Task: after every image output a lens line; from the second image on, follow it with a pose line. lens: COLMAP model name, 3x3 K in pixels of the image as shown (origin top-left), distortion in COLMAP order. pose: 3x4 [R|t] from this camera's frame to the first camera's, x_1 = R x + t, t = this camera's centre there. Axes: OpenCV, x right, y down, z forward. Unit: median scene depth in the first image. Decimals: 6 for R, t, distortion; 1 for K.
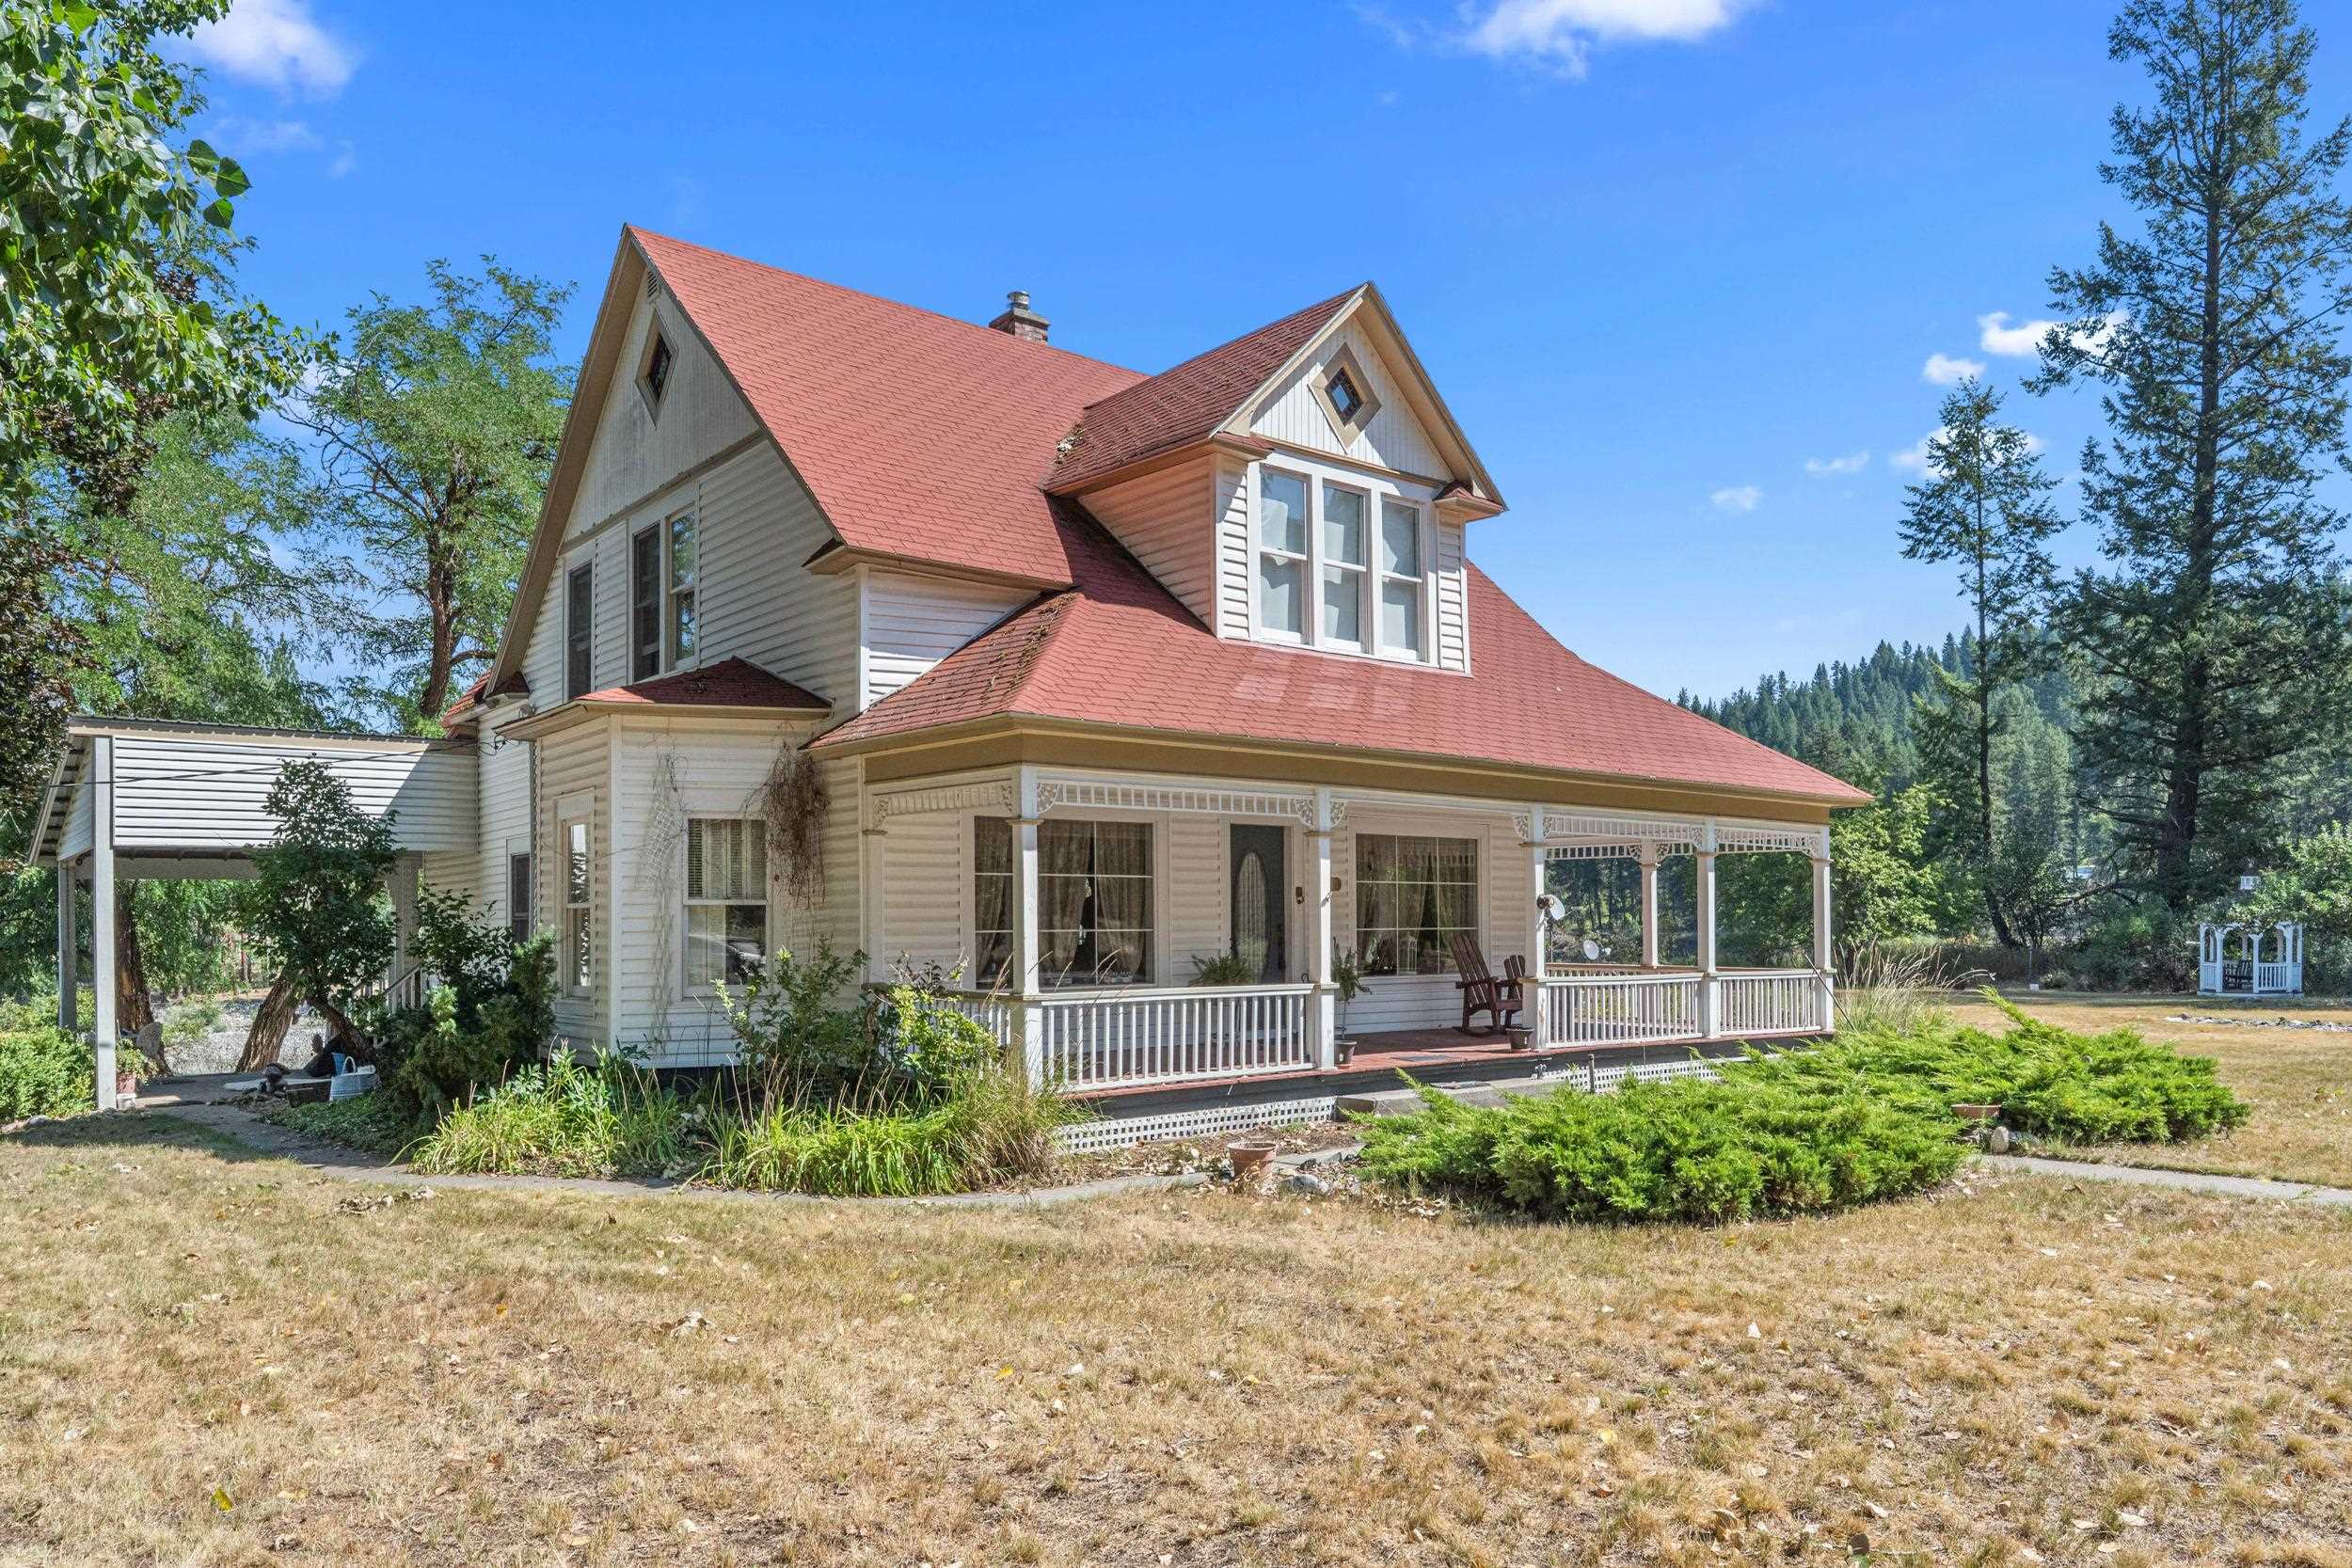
lens RADIAL K [[1602.7, 0, 1130.5], [0, 1602.7, 953.4], [0, 0, 1]] dist [0.008647, 0.005607]
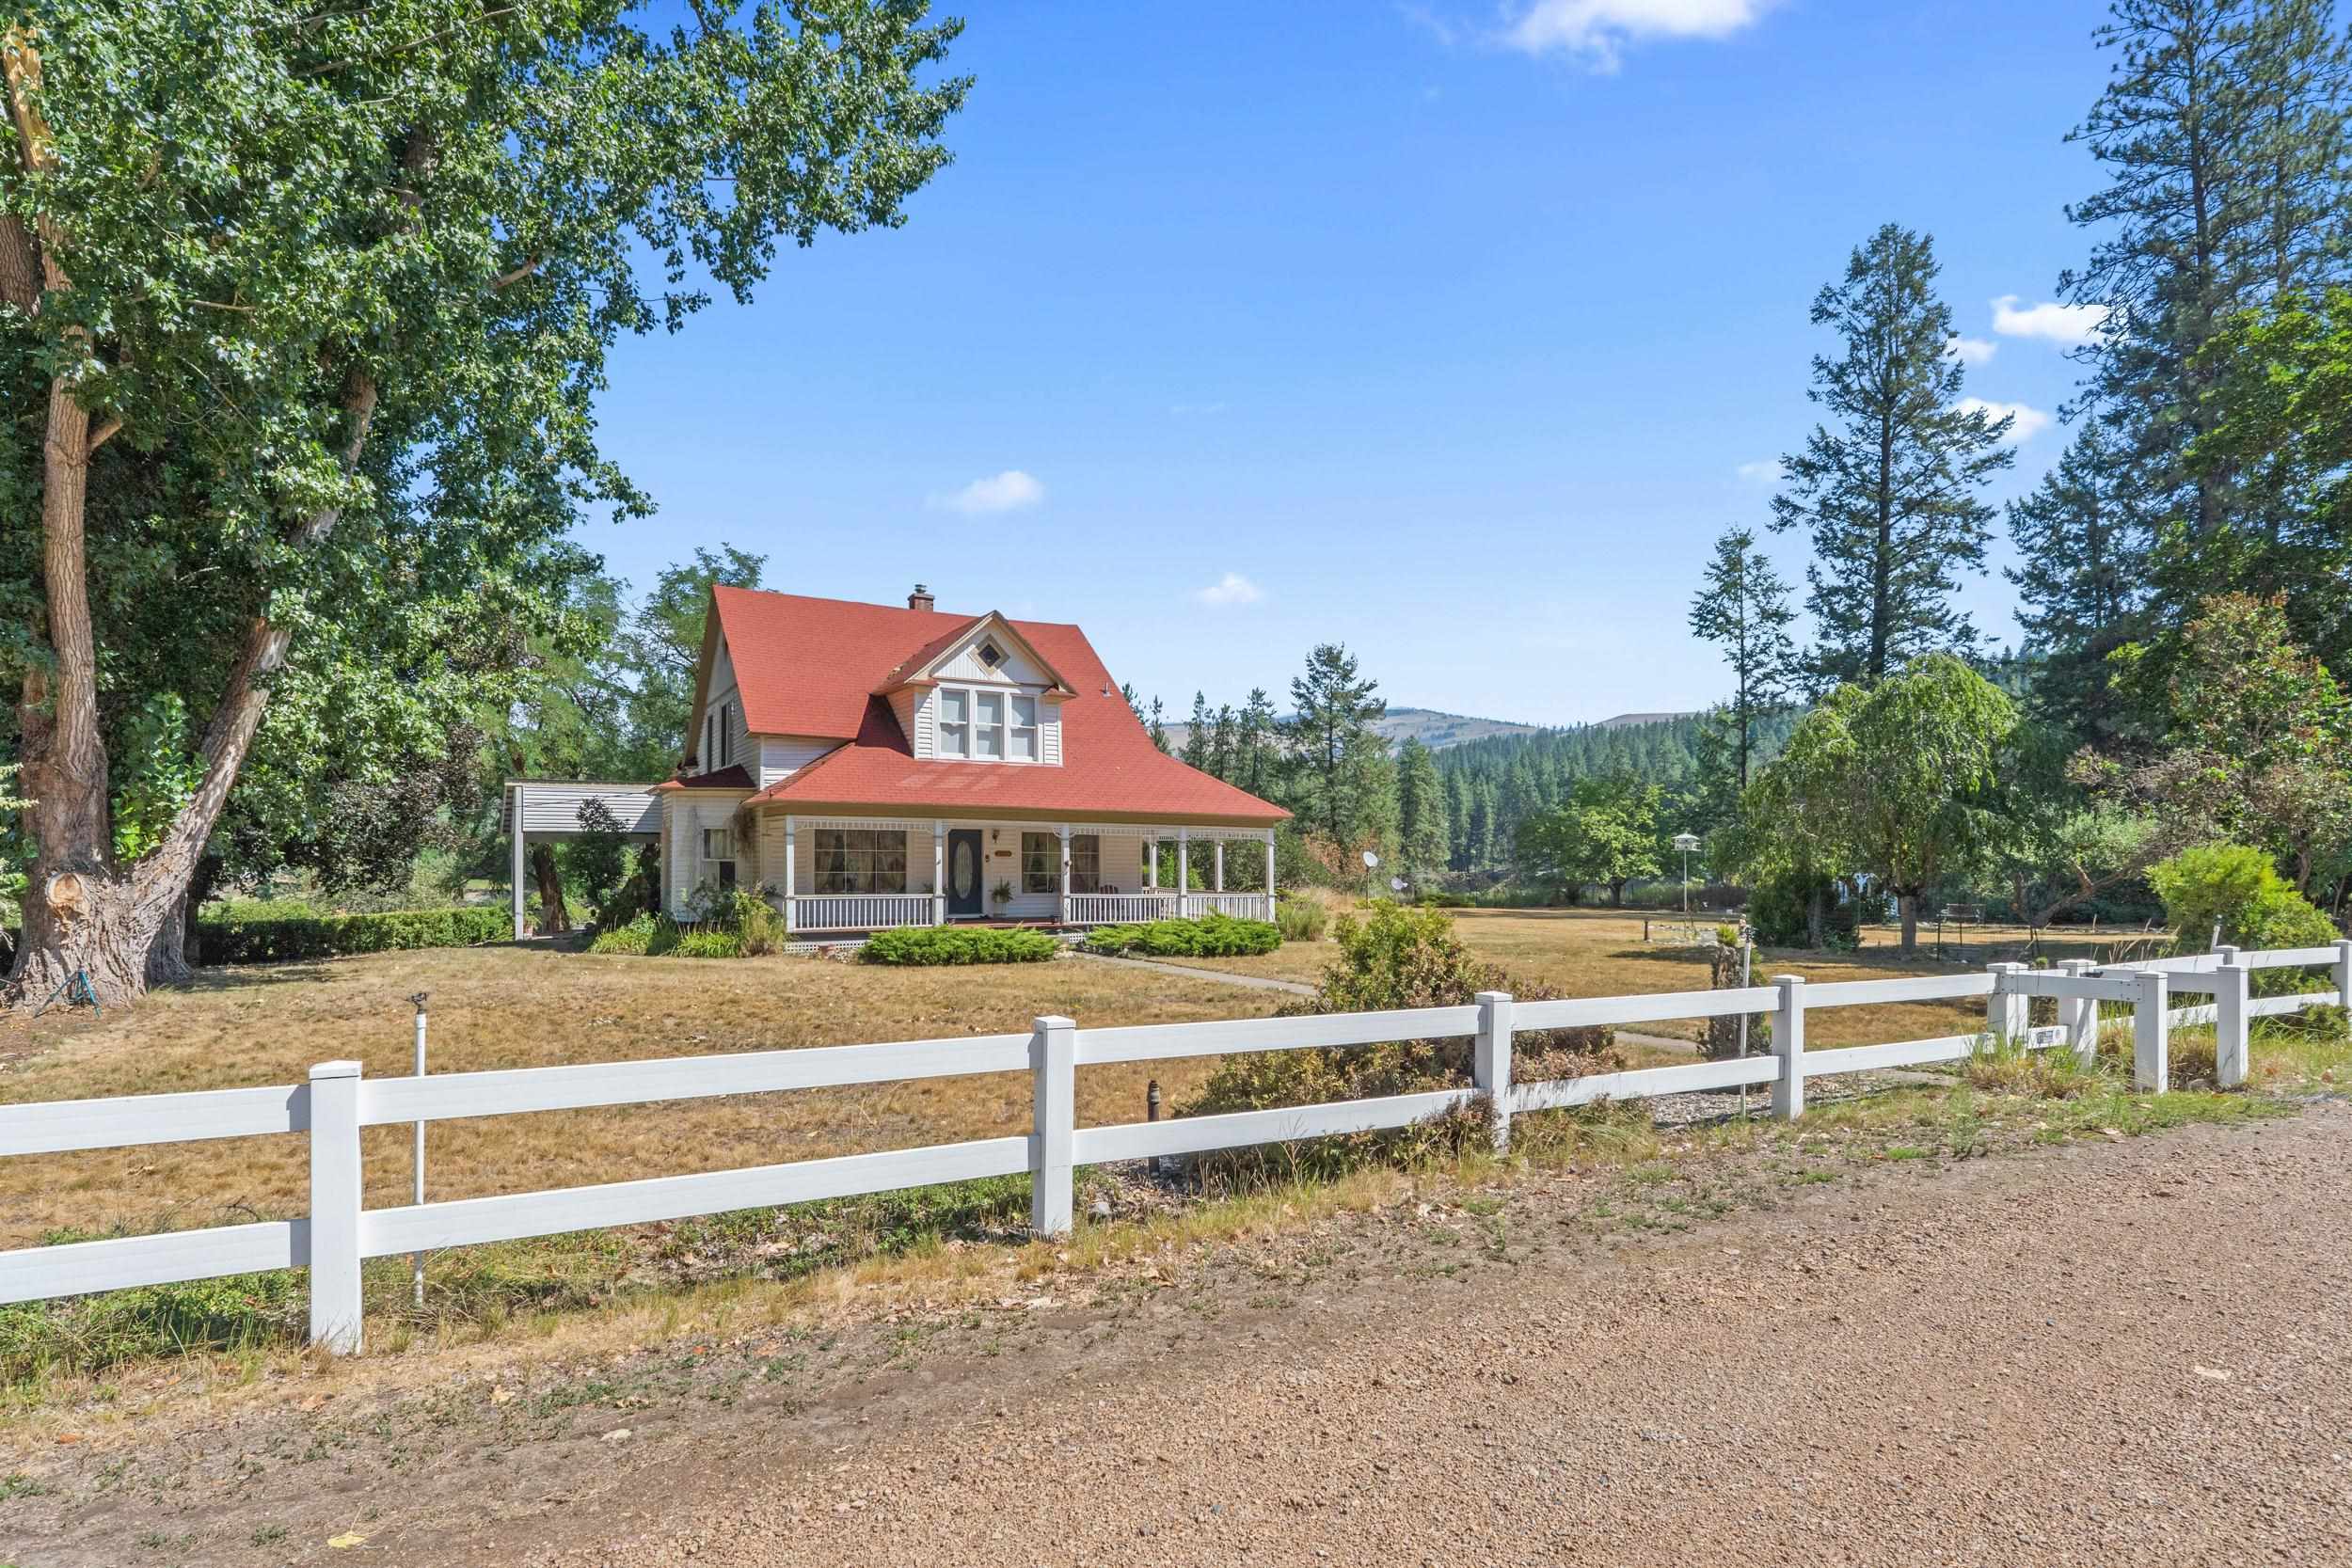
lens RADIAL K [[1212.3, 0, 1285.9], [0, 1212.3, 884.4], [0, 0, 1]] dist [0.002387, -0.000182]
pose [[0.996087, 0.014988, -0.087096, 0.717124], [-0.014916, 0.999888, 0.001479, -0.006939], [0.087108, -0.000174, 0.996199, -0.769268]]
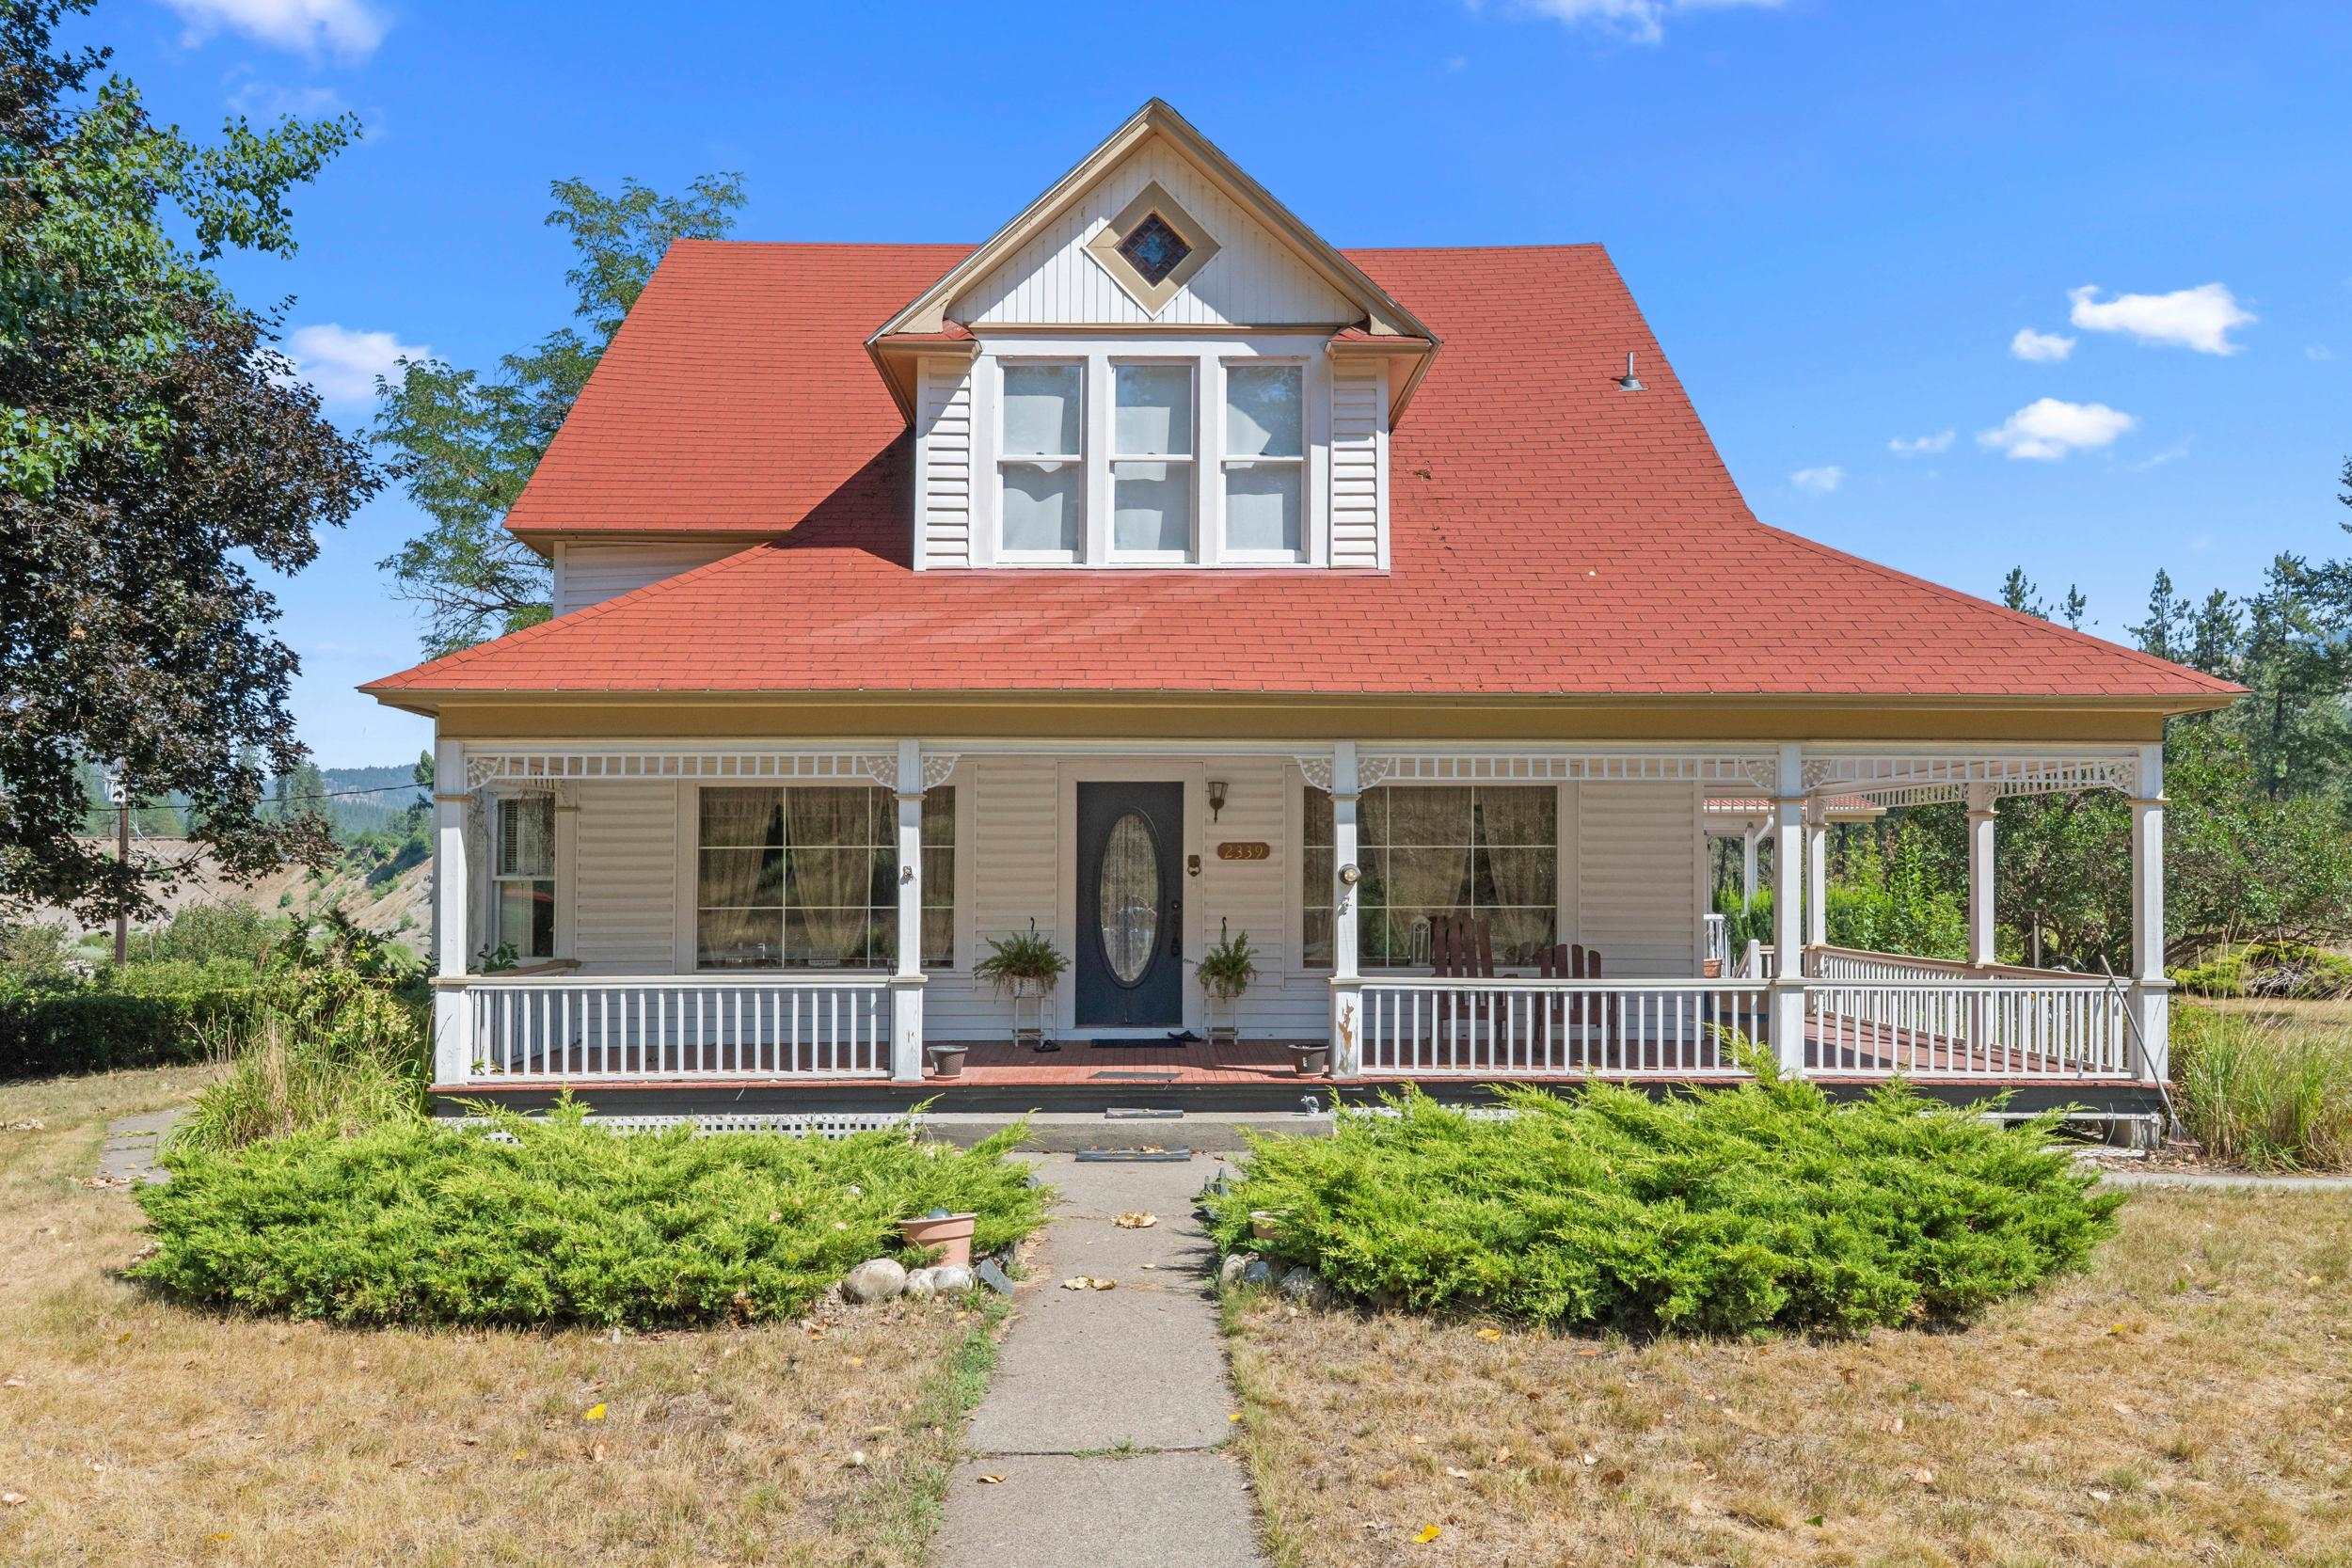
lens RADIAL K [[1735.5, 0, 1270.0], [0, 1735.5, 896.6], [0, 0, 1]] dist [-0.002514, -0.000464]
pose [[0.793421, 0.006661, -0.608637, 0.681223], [-0.013053, 0.999896, -0.006074, -0.016269], [0.608534, 0.012764, 0.793425, 0.332550]]
